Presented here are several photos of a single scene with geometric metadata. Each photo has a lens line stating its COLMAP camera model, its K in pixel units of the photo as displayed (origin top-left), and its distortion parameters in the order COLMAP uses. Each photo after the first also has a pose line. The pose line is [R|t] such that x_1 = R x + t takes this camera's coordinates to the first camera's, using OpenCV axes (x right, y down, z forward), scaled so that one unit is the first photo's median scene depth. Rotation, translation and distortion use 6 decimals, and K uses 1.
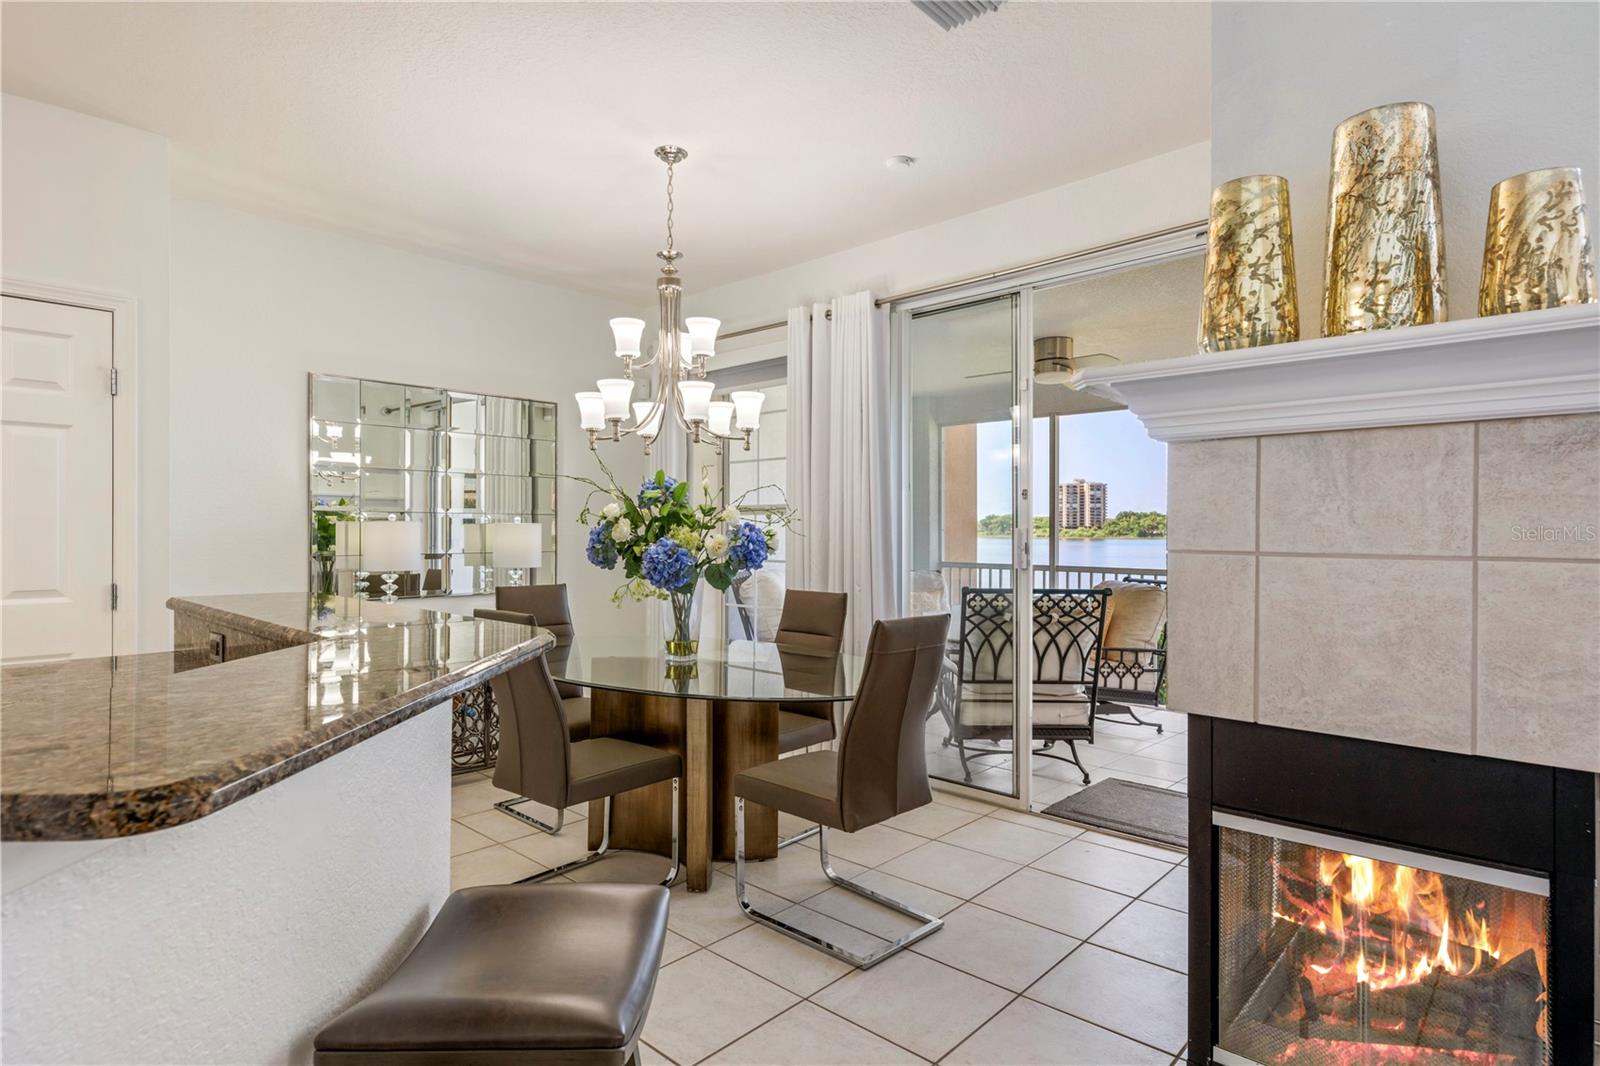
lens RADIAL K [[857.6, 0, 797.2], [0, 857.6, 533.3], [0, 0, 1]] dist [-0.006825, -0.001041]
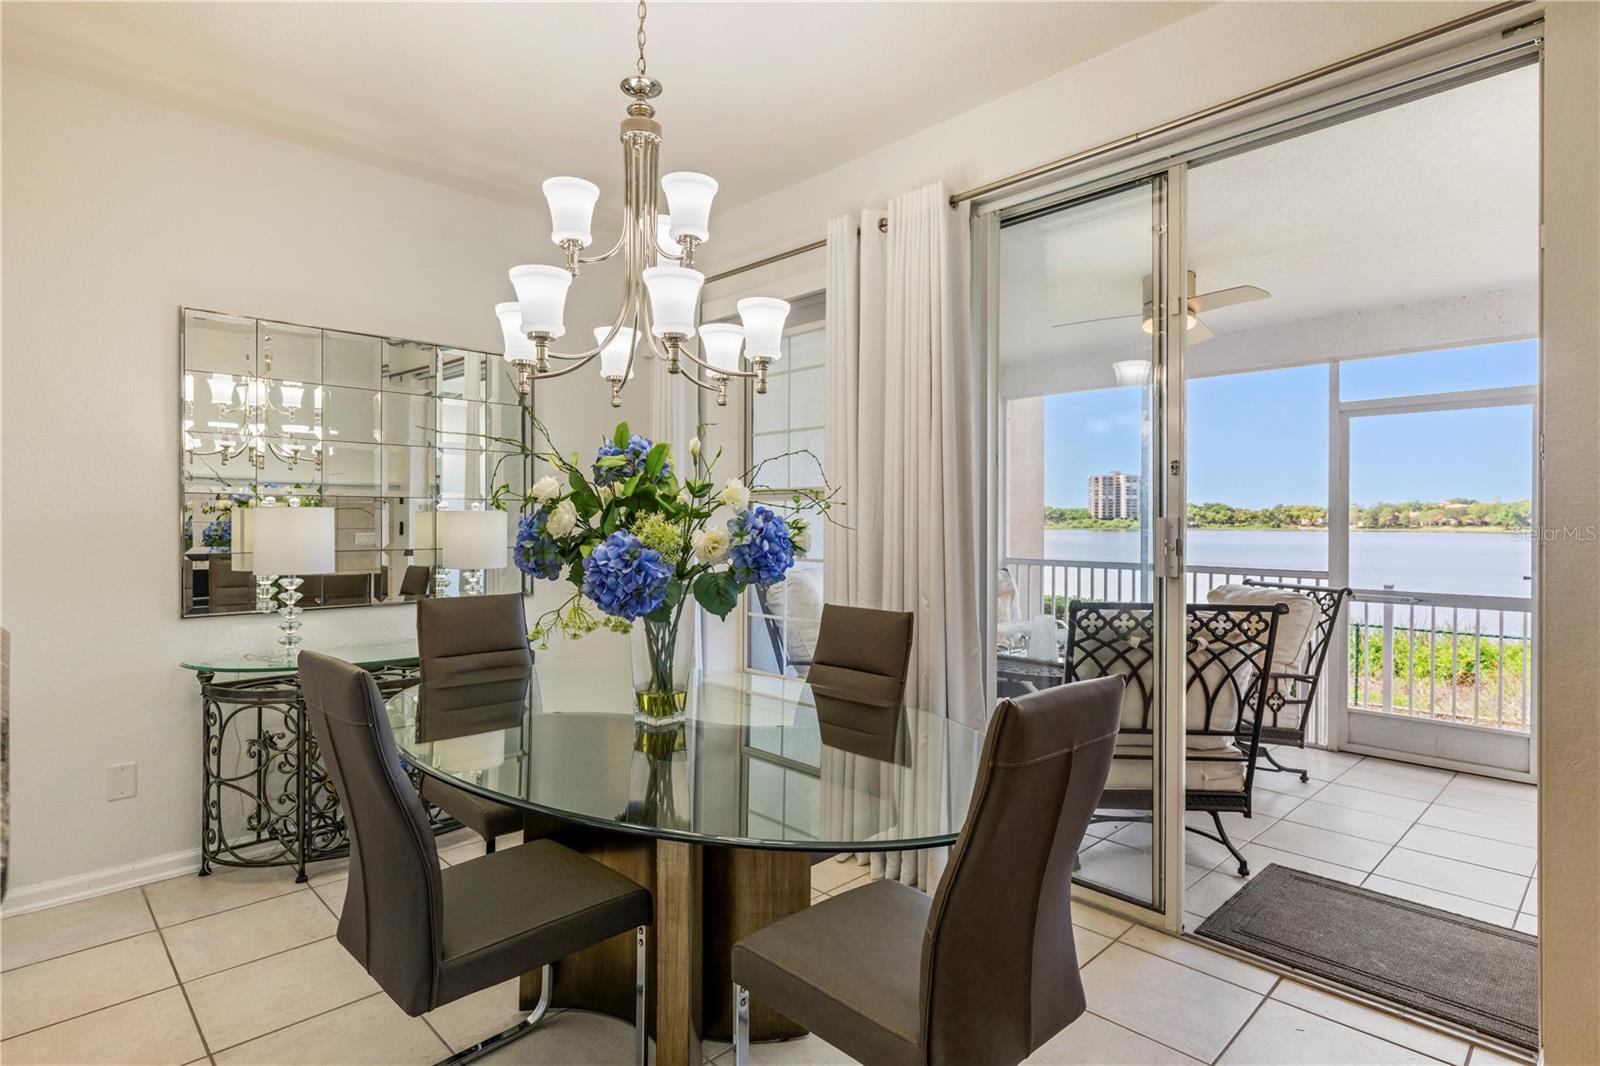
lens RADIAL K [[808.0, 0, 794.0], [0, 808.0, 531.4], [0, 0, 1]] dist [-0.003146, 0.000411]
pose [[0.998673, 0.002085, -0.051463, -0.003385], [-0.001615, 0.999957, 0.009170, -0.000522], [0.051480, -0.009075, 0.998633, 0.348255]]
